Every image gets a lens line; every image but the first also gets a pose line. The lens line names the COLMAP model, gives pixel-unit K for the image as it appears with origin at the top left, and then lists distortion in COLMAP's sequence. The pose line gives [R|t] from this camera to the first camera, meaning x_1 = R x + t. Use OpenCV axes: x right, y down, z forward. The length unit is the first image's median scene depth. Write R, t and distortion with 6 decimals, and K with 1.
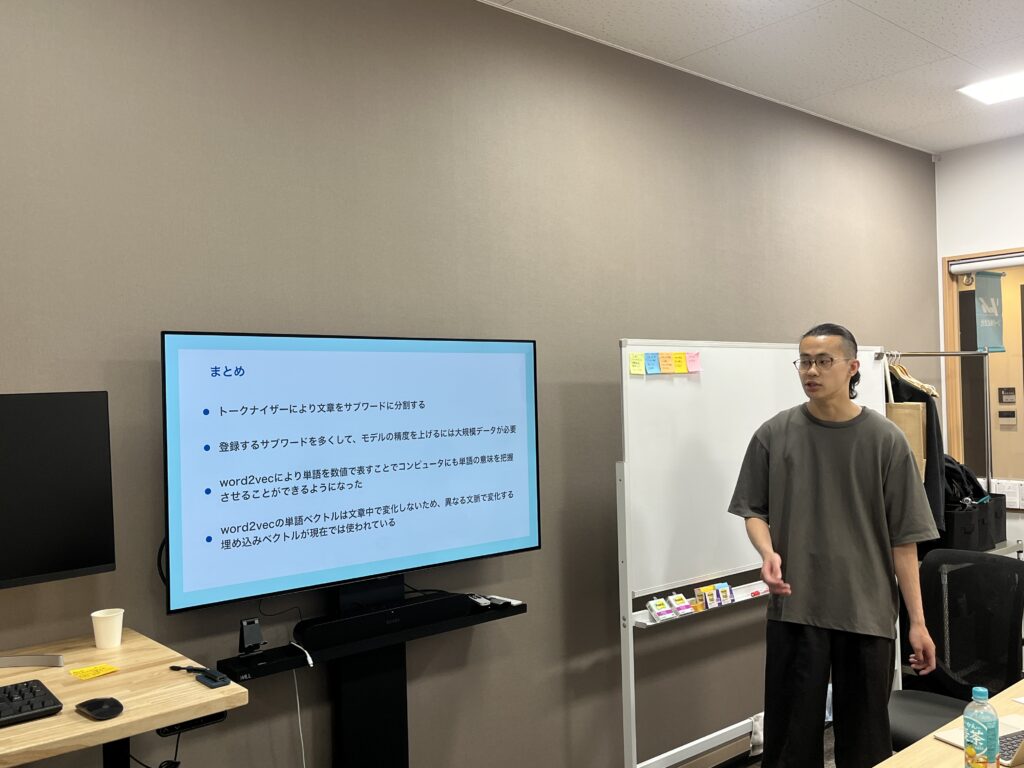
lens RADIAL K [[894.3, 0, 512.0], [0, 894.3, 384.0], [0, 0, 1]] dist [0.003654, -0.003895]
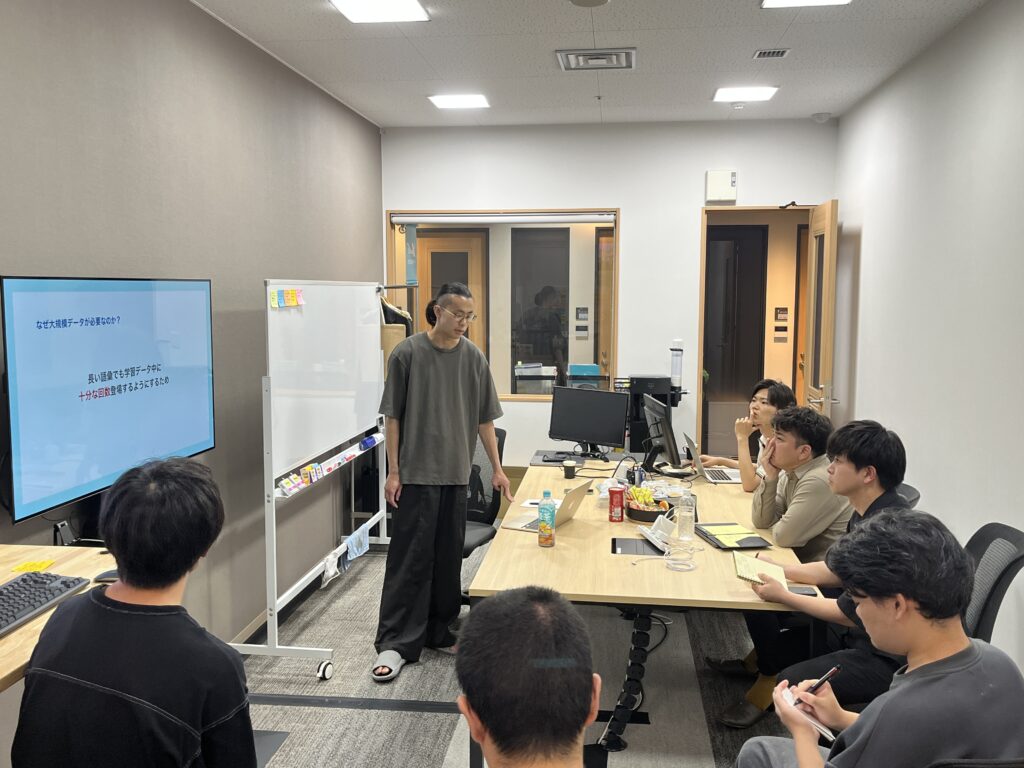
lens RADIAL K [[894.3, 0, 512.0], [0, 894.3, 384.0], [0, 0, 1]] dist [0.003654, -0.003895]
pose [[0.737672, -0.045247, 0.673642, -0.478053], [-0.026135, 0.995090, 0.095456, -0.032595], [-0.674654, -0.088021, 0.732868, -0.176551]]
